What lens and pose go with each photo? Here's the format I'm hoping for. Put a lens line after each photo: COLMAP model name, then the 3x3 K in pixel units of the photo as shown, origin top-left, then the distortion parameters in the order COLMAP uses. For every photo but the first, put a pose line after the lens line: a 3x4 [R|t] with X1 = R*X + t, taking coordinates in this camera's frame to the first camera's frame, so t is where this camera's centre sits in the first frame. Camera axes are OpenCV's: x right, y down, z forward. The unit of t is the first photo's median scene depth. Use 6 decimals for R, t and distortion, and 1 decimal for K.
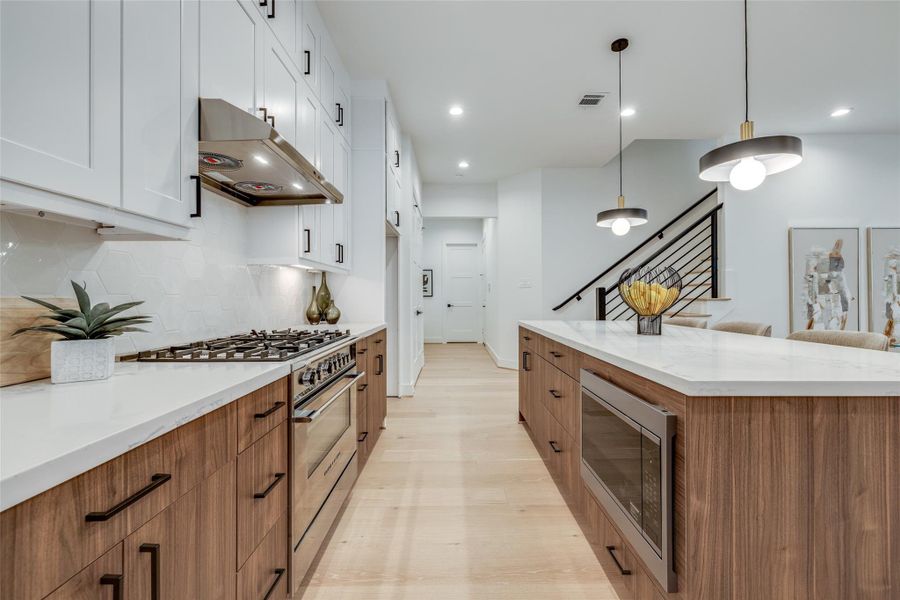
lens RADIAL K [[370.7, 0, 445.2], [0, 370.7, 297.3], [0, 0, 1]] dist [-0.002375, -0.000211]
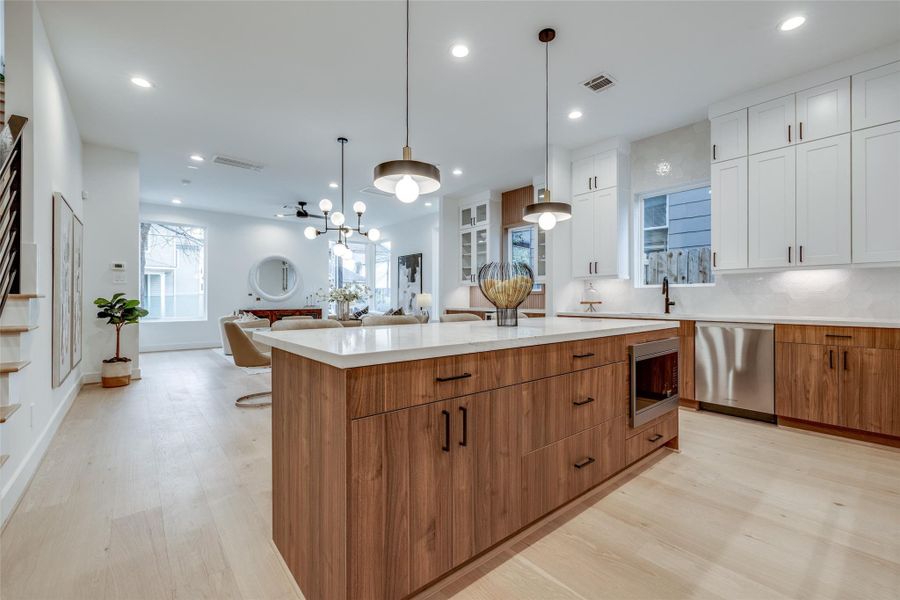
lens RADIAL K [[392.9, 0, 477.4], [0, 392.9, 302.3], [0, 0, 1]] dist [0.006518, -0.001667]
pose [[-0.686522, -0.001789, 0.727107, -0.132721], [0.003862, 0.999974, 0.006106, 0.015080], [-0.727099, 0.007000, -0.686497, 1.199787]]
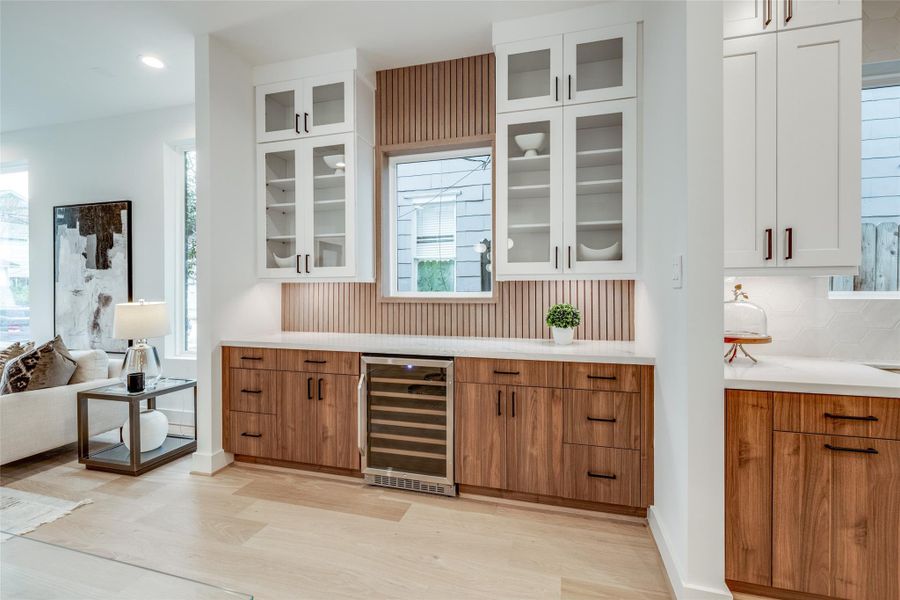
lens RADIAL K [[379.2, 0, 455.4], [0, 379.2, 294.9], [0, 0, 1]] dist [0.006701, 0.000158]
pose [[-0.972757, 0.001753, 0.231823, 0.926485], [0.004102, 0.999945, 0.009653, -0.042870], [-0.231793, 0.010341, -0.972710, 0.477321]]
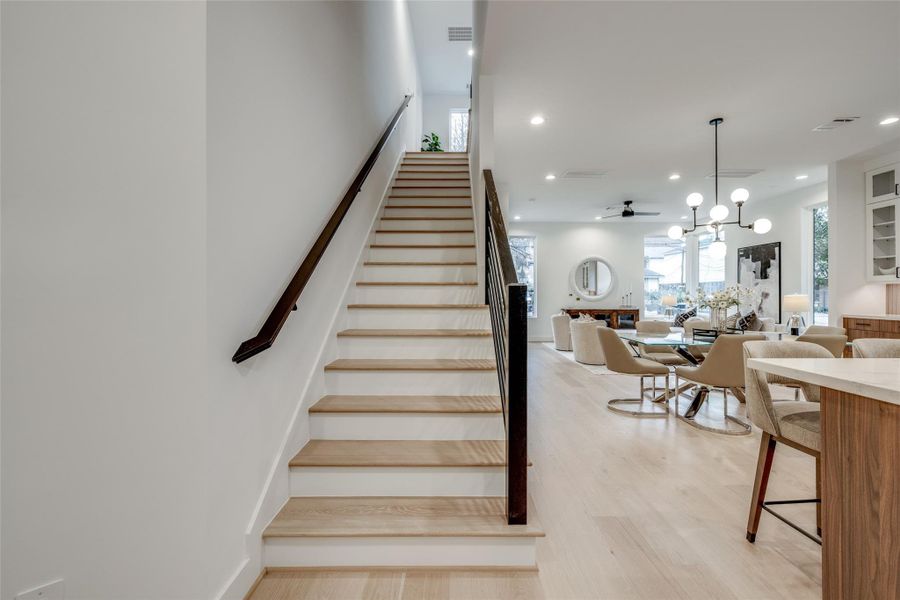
lens RADIAL K [[392.9, 0, 446.5], [0, 392.9, 290.2], [0, 0, 1]] dist [0.006518, -0.001667]
pose [[-0.024333, 0.014337, 0.999601, 0.032256], [0.001562, 0.999896, -0.014303, -0.020135], [-0.999703, 0.001214, -0.024352, 1.453988]]
